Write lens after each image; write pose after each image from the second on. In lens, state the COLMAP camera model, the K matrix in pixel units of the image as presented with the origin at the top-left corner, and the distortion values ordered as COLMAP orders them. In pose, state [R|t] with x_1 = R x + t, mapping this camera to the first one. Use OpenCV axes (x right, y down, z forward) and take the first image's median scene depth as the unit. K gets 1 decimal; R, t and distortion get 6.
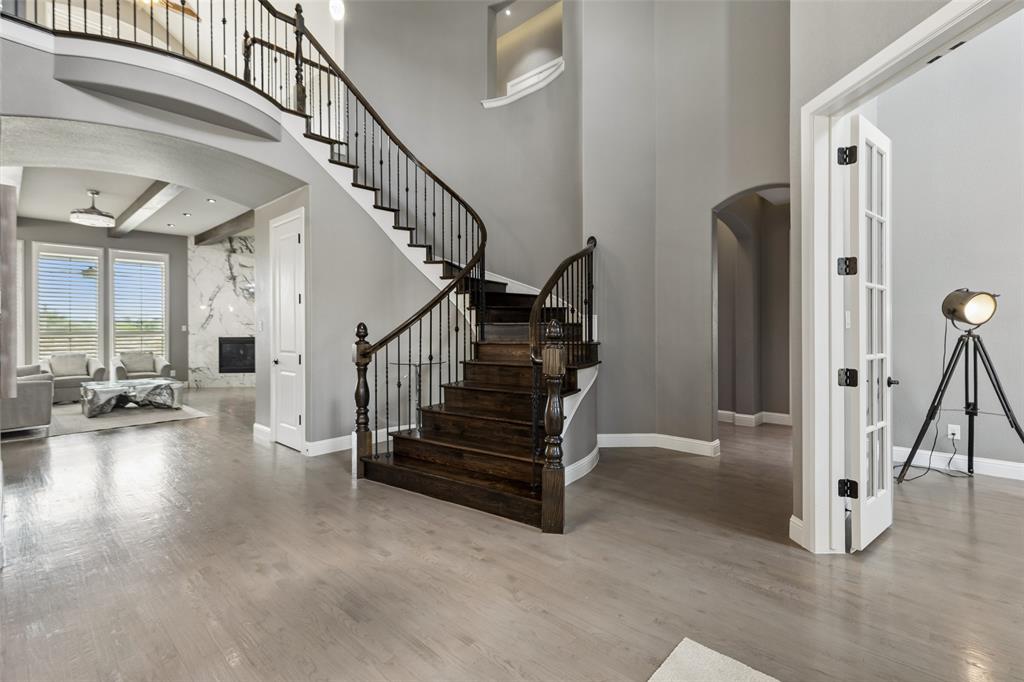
lens RADIAL K [[468.4, 0, 506.1], [0, 468.4, 325.9], [0, 0, 1]] dist [0.013749, -0.003650]
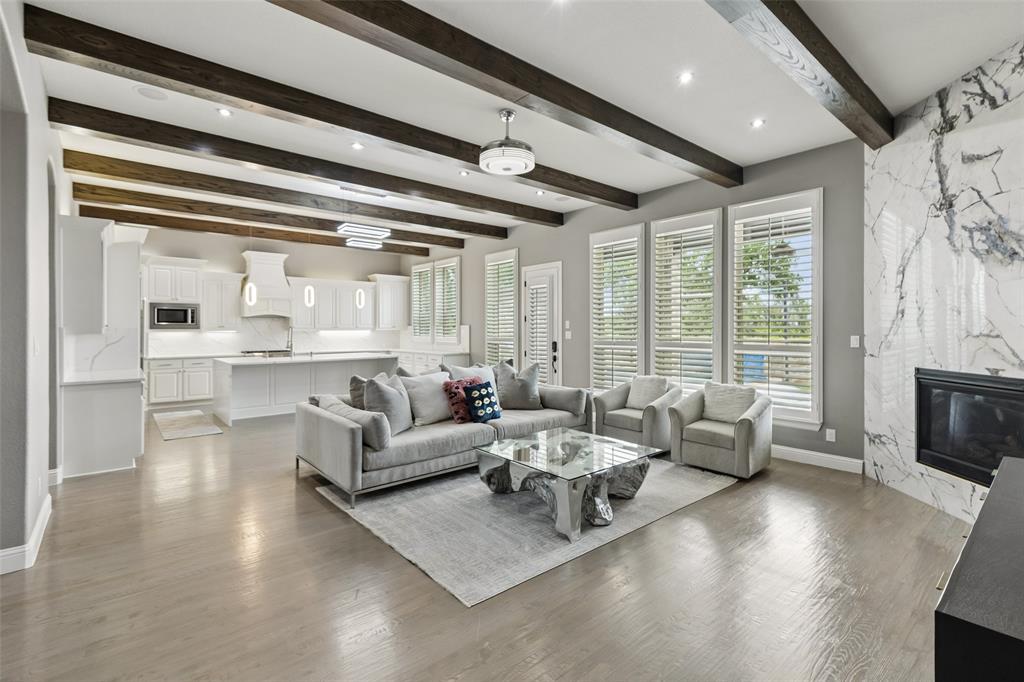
lens RADIAL K [[468.4, 0, 510.0], [0, 468.4, 328.0], [0, 0, 1]] dist [0.013749, -0.003650]
pose [[-0.120056, 0.003978, -0.992759, -0.191879], [0.001536, 0.999992, 0.003821, -0.010503], [0.992766, -0.001066, -0.120061, 0.723739]]
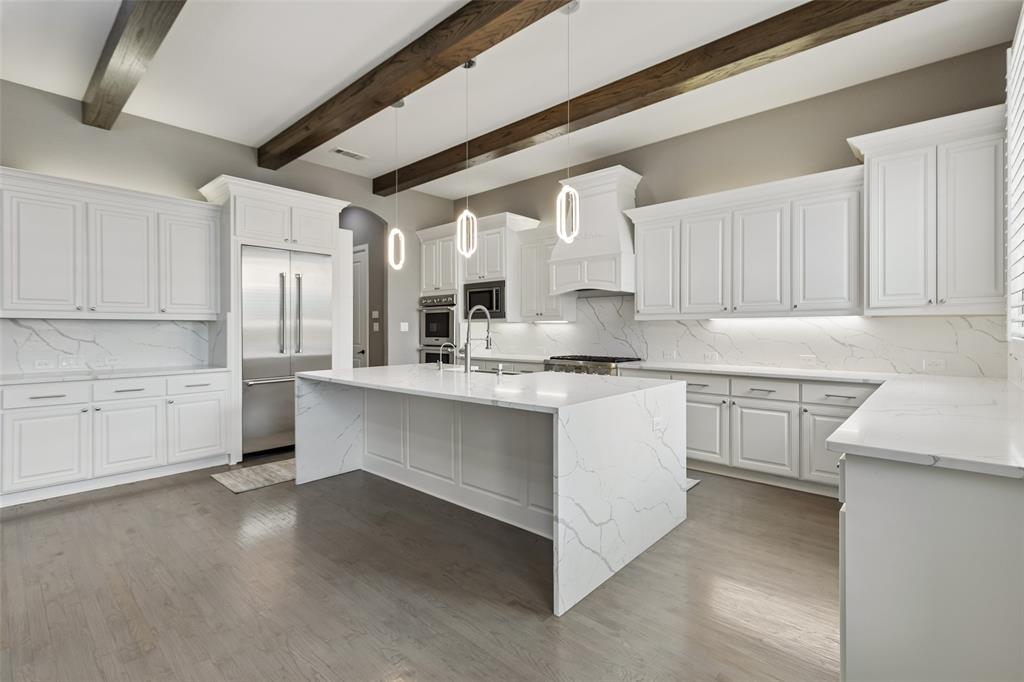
lens RADIAL K [[468.4, 0, 513.6], [0, 468.4, 331.9], [0, 0, 1]] dist [0.013749, -0.003650]
pose [[-0.999918, 0.006006, -0.011270, -0.970211], [0.005952, 0.999970, 0.004879, 0.007583], [0.011299, 0.004811, -0.999925, 0.631155]]
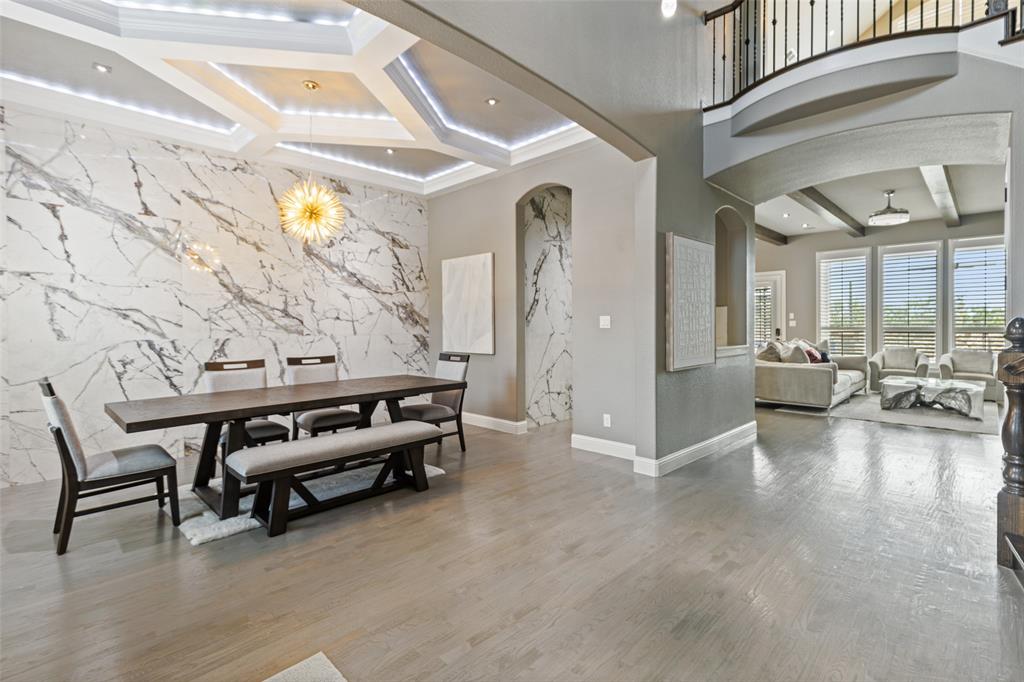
lens RADIAL K [[468.4, 0, 505.4], [0, 468.4, 323.9], [0, 0, 1]] dist [0.013749, -0.003650]
pose [[-0.041965, 0.001220, -0.999118, 0.129989], [0.007633, 0.999970, 0.000901, -0.001616], [0.999090, -0.007589, -0.041973, 0.136818]]
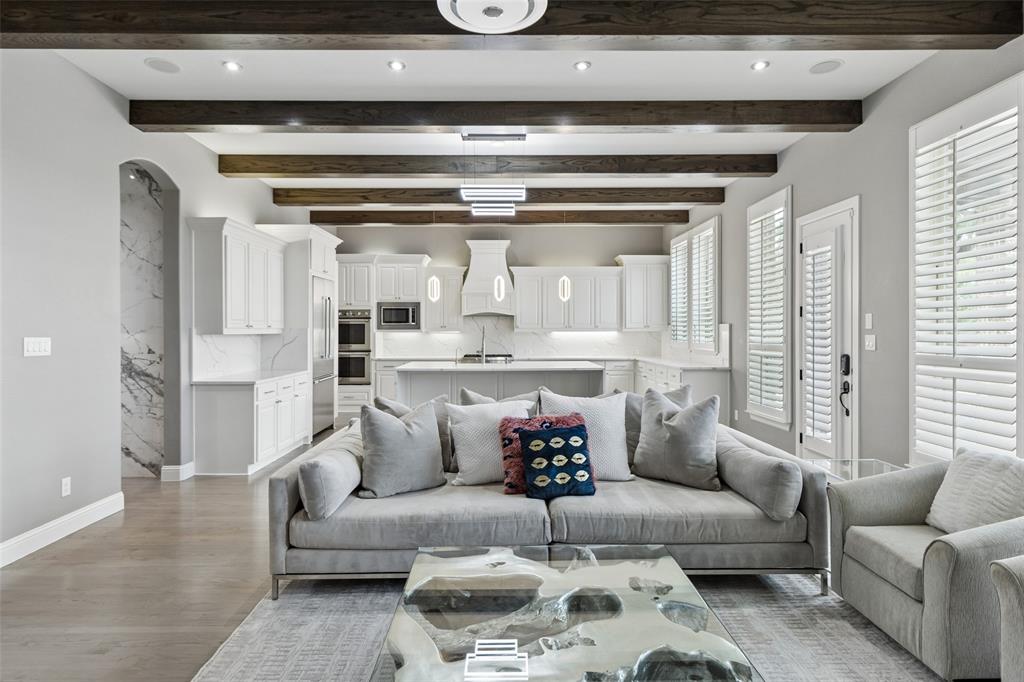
lens RADIAL K [[563.9, 0, 507.3], [0, 563.9, 331.2], [0, 0, 1]] dist [0.011752, -0.001281]
pose [[-0.726875, 0.008341, -0.686719, -0.424605], [0.004342, 0.999962, 0.007550, -0.009605], [0.686756, 0.002506, -0.726884, 0.853048]]
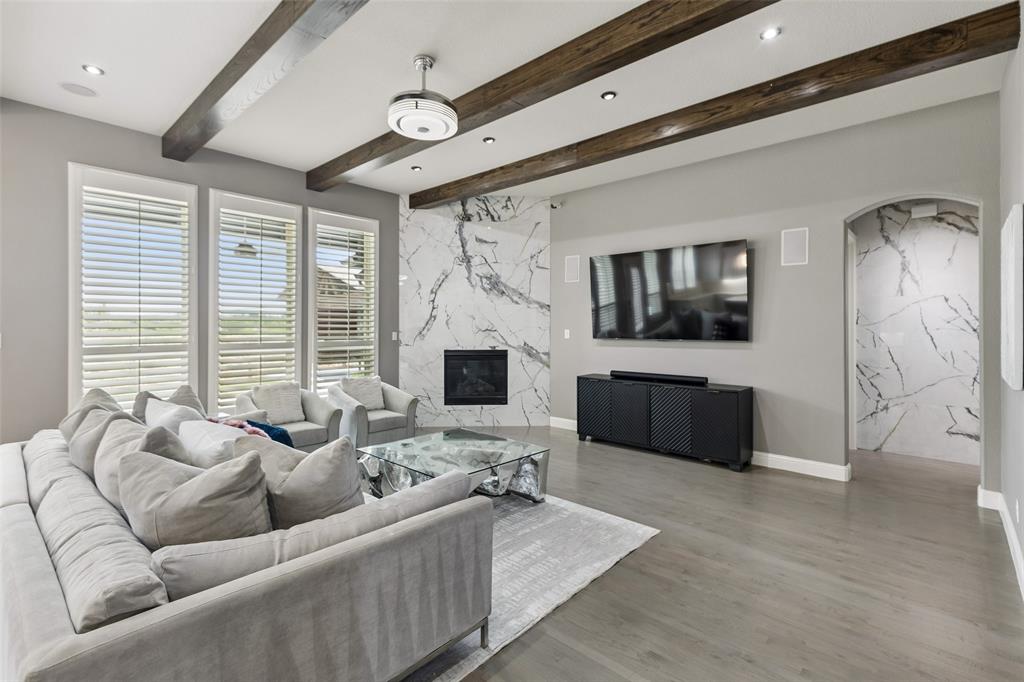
lens RADIAL K [[468.4, 0, 506.3], [0, 468.4, 327.2], [0, 0, 1]] dist [0.013749, -0.003650]
pose [[0.999966, 0.005252, -0.006345, -0.524633], [-0.005223, 0.999976, 0.004551, -0.011147], [0.006369, -0.004518, 0.999970, 0.353888]]
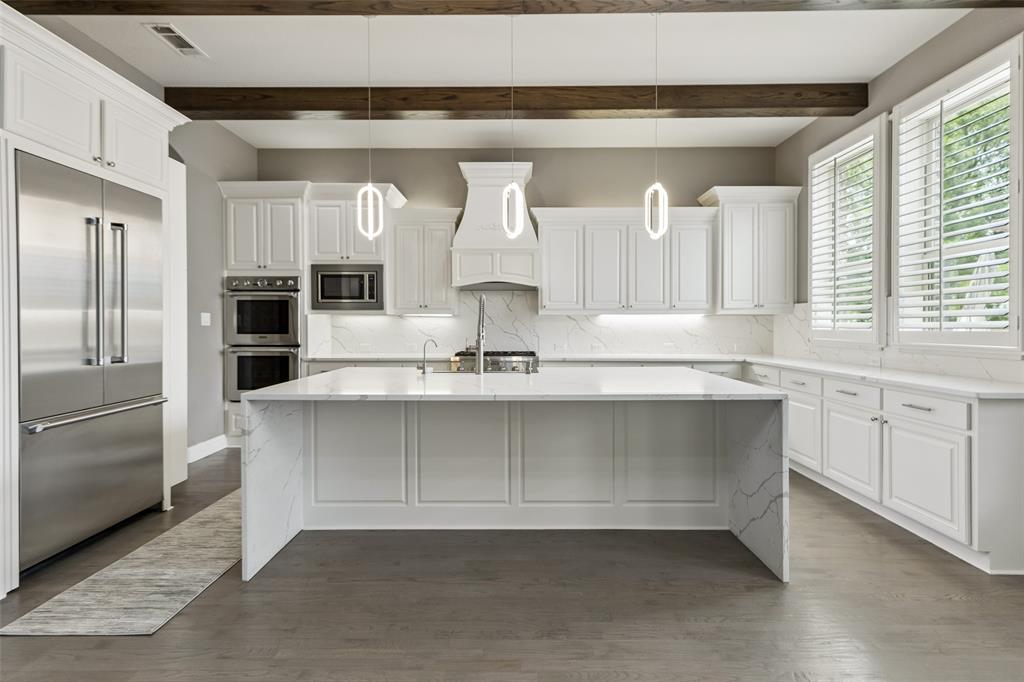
lens RADIAL K [[468.4, 0, 516.1], [0, 468.4, 330.2], [0, 0, 1]] dist [0.013749, -0.003650]
pose [[-0.738685, 0.012328, -0.673938, -0.746592], [0.003292, 0.999887, 0.014682, 0.007756], [0.674043, 0.008626, -0.738642, 0.507352]]
